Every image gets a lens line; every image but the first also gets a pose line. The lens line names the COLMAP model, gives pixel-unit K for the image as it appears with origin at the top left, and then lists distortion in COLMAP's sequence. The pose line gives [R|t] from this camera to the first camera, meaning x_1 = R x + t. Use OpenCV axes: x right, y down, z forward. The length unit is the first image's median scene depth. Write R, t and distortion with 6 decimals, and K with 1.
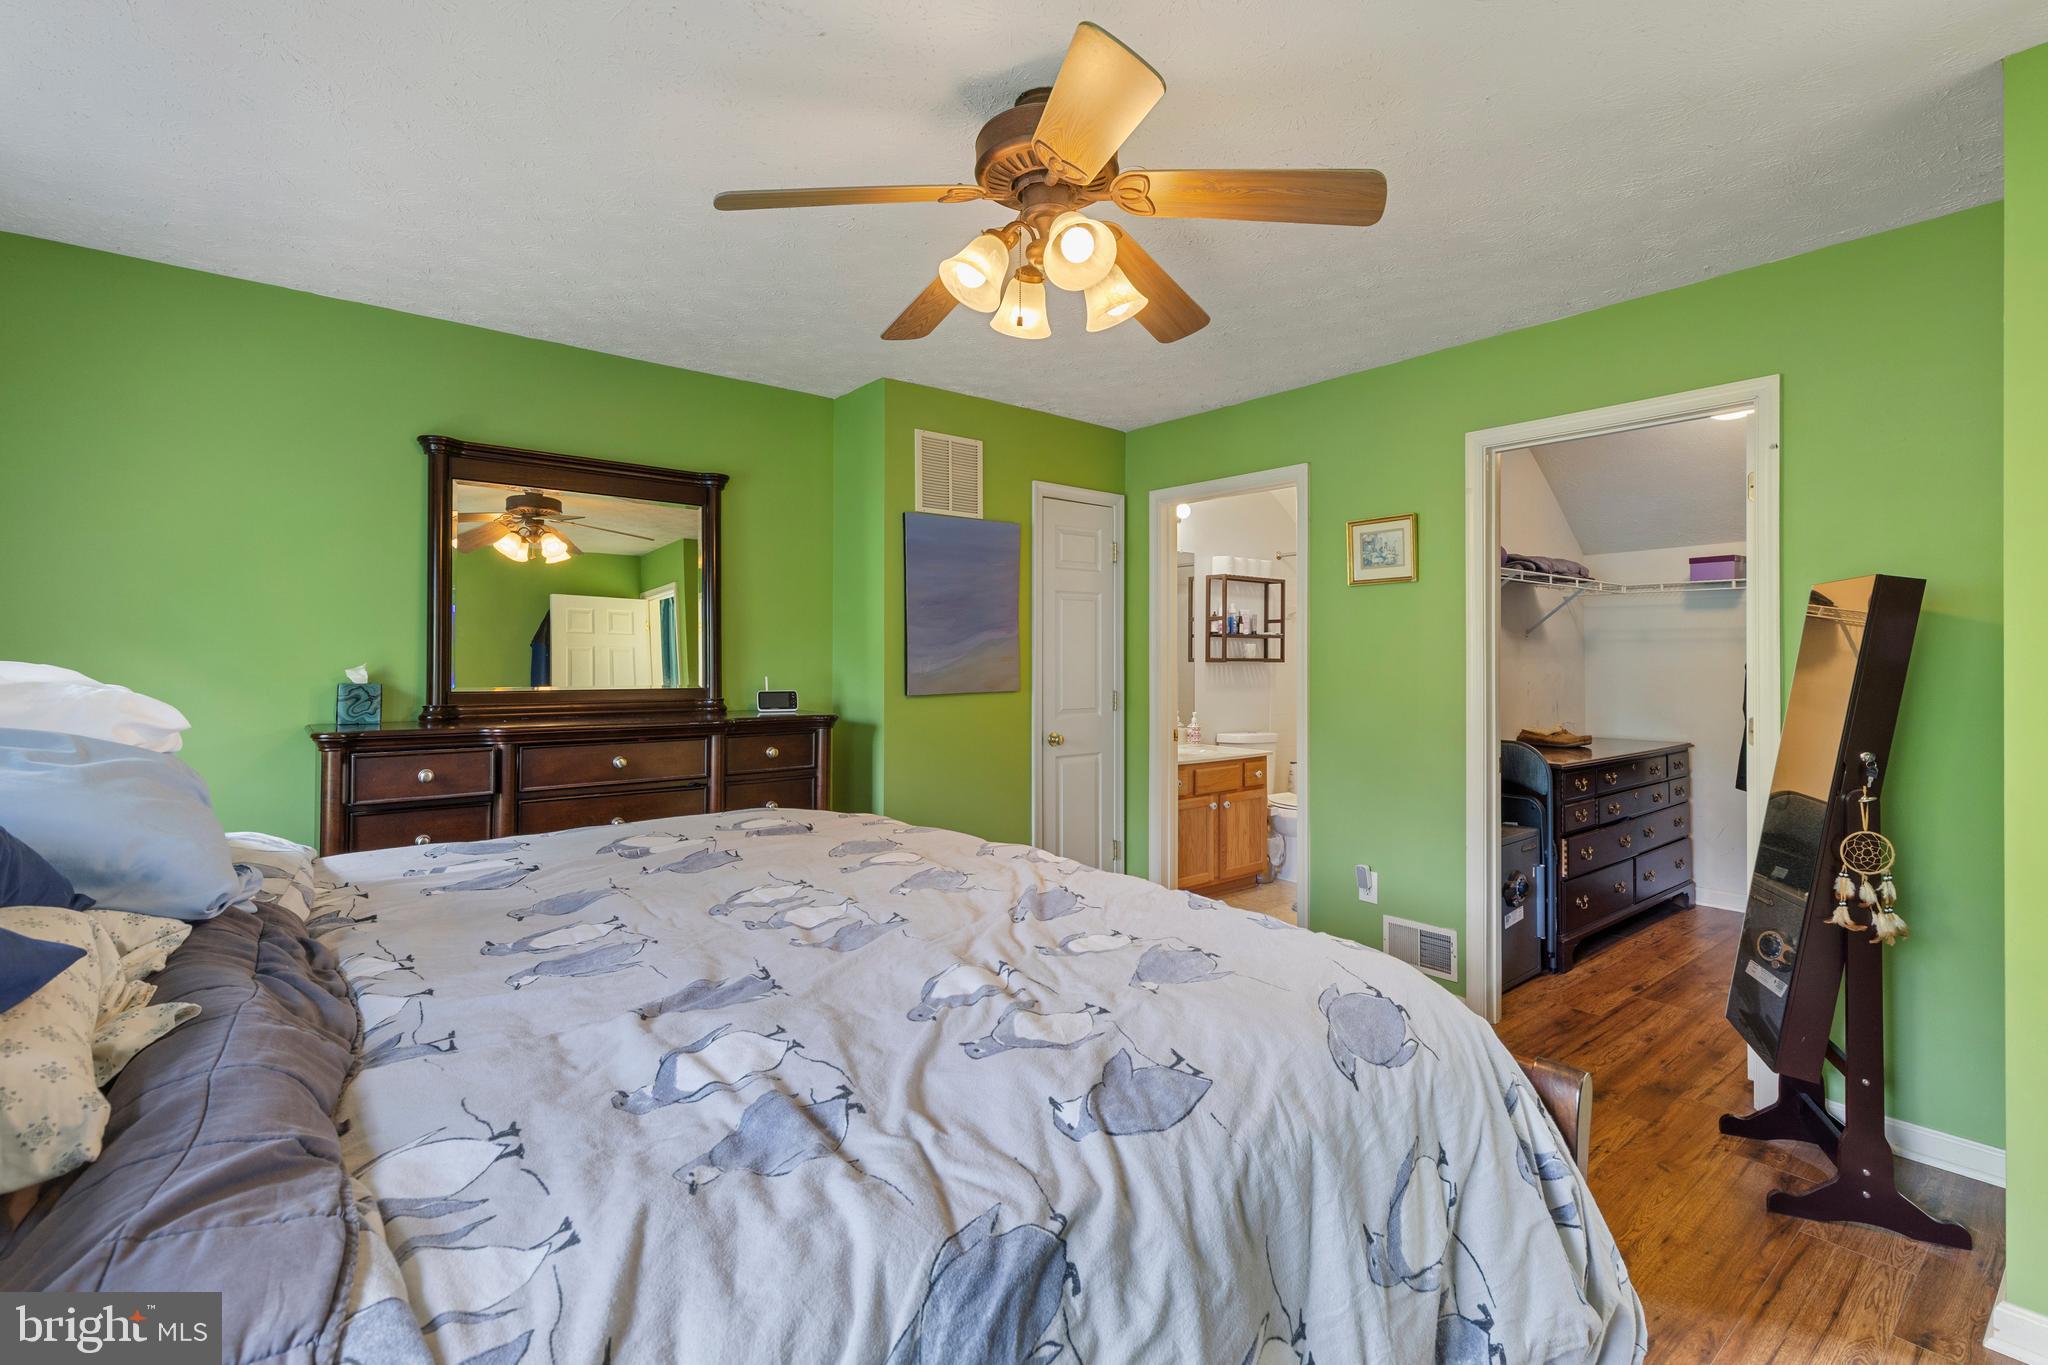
lens RADIAL K [[921.1, 0, 1026.9], [0, 921.1, 656.8], [0, 0, 1]] dist [-0.001089, -0.000256]
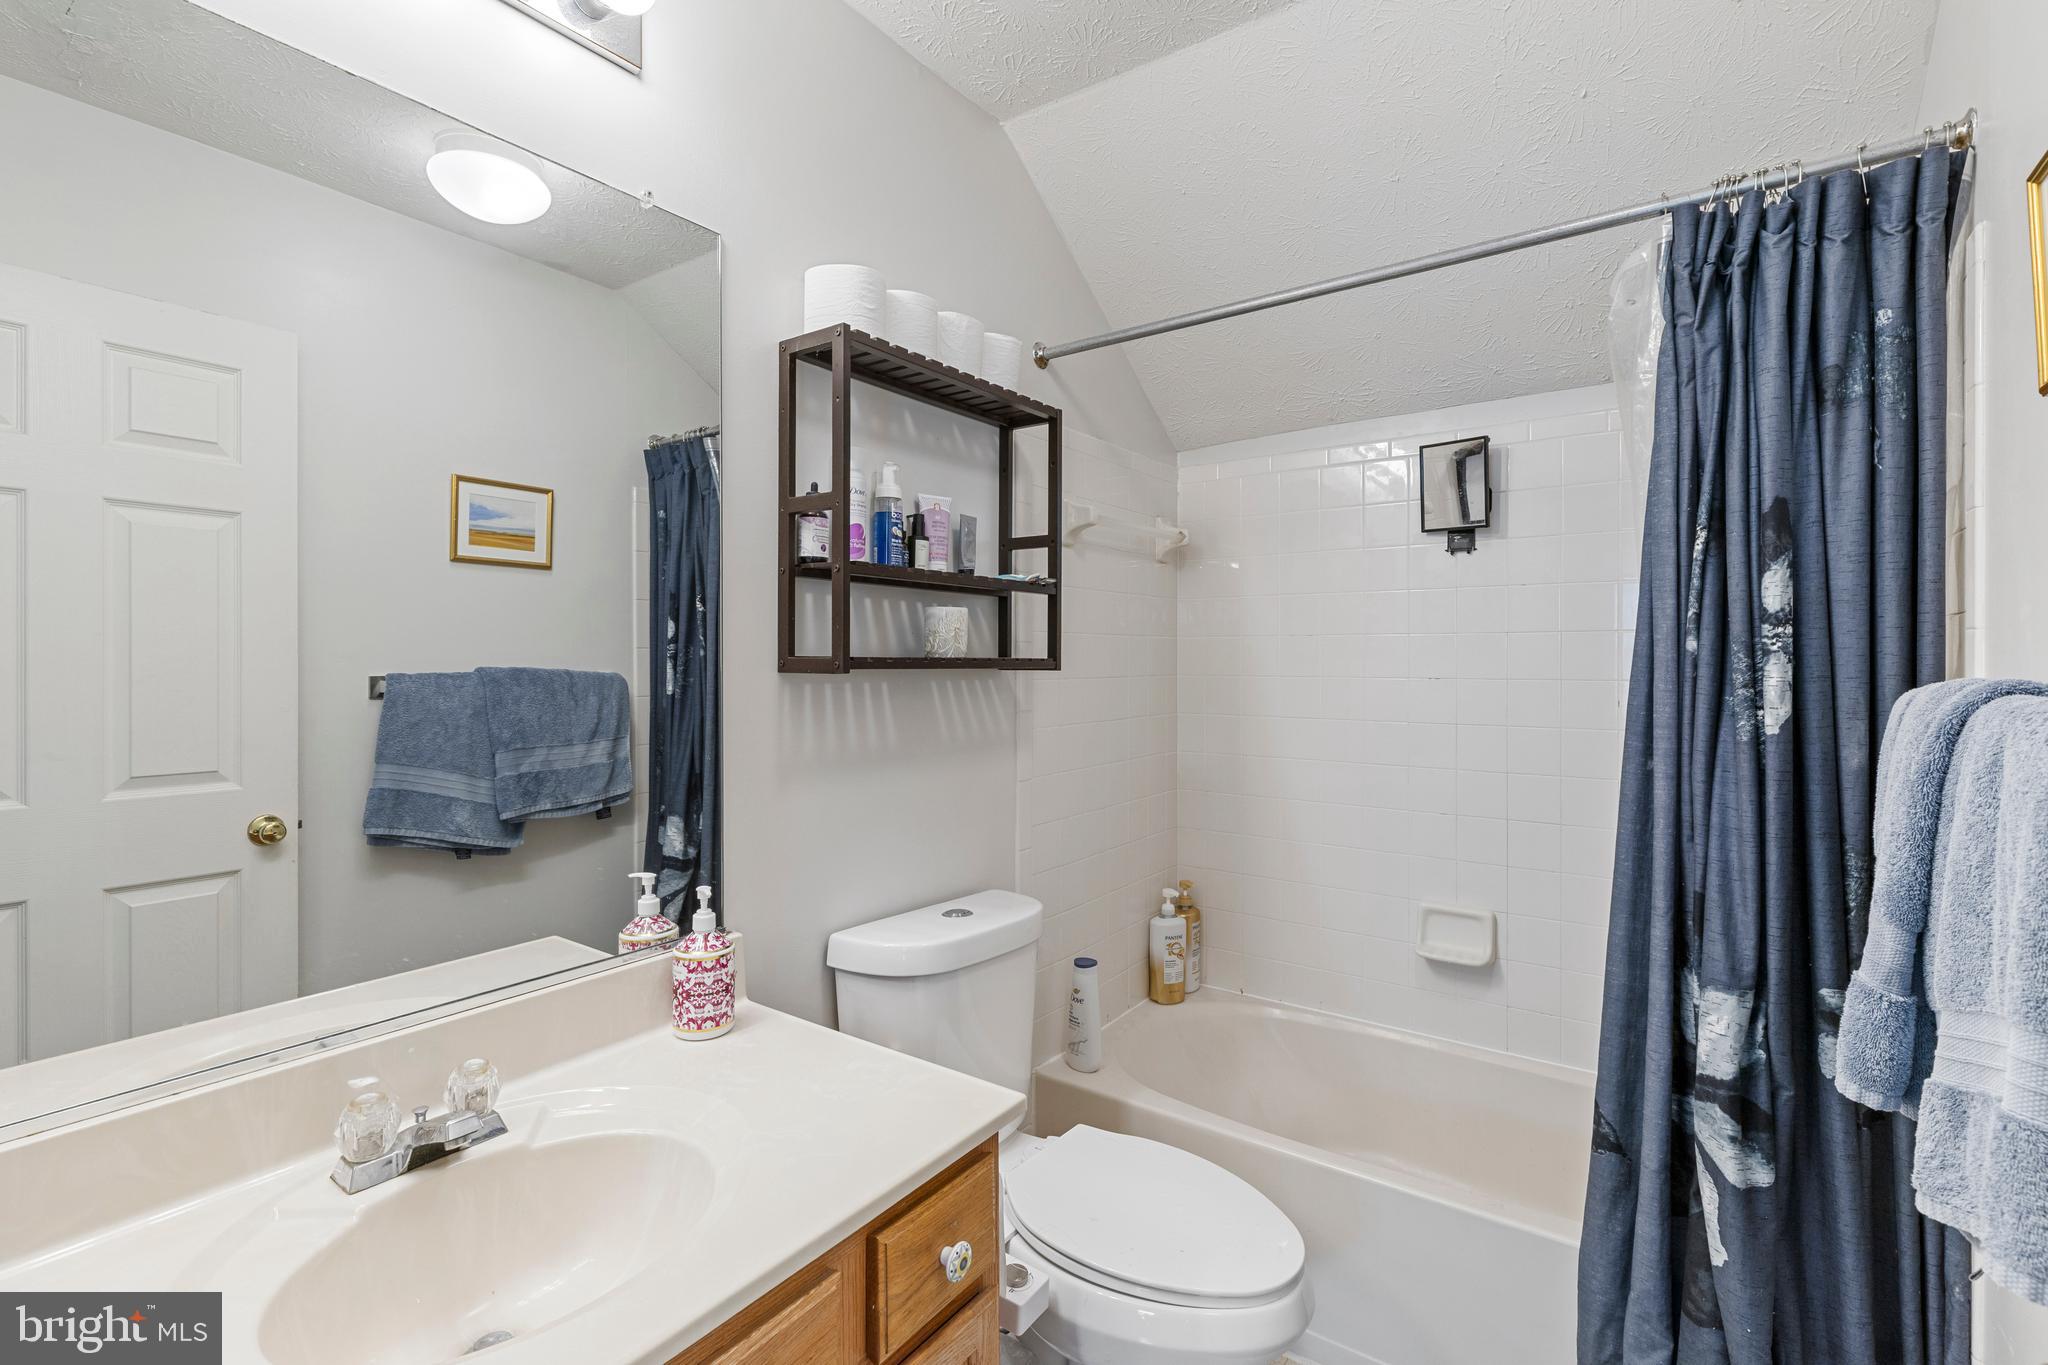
lens RADIAL K [[921.1, 0, 1026.9], [0, 921.1, 656.8], [0, 0, 1]] dist [-0.001089, -0.000256]
pose [[0.965499, -0.002012, 0.260400, 0.186597], [-0.000229, 0.999963, 0.008577, -0.001190], [-0.260408, -0.008341, 0.965463, 0.699306]]
